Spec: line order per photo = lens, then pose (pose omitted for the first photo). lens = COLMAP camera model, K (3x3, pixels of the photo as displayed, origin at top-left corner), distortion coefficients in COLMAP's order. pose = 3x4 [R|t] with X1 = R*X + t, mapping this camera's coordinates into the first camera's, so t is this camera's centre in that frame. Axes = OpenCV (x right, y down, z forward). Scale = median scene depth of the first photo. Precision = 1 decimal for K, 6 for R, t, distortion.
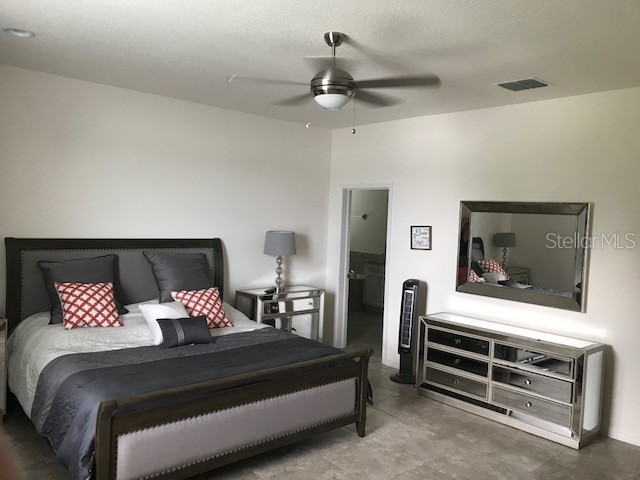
lens RADIAL K [[519.6, 0, 320.0], [0, 519.6, 240.0], [0, 0, 1]] dist [0.034115, -0.004501]
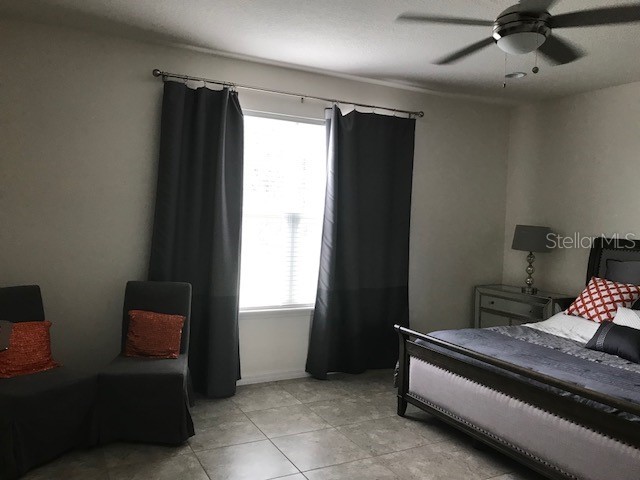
lens RADIAL K [[519.6, 0, 320.0], [0, 519.6, 240.0], [0, 0, 1]] dist [0.034115, -0.004501]
pose [[-0.239076, 0.022974, -0.970729, 0.917990], [-0.057343, 0.997641, 0.037734, -0.005702], [0.969306, 0.064685, -0.237194, 0.862015]]
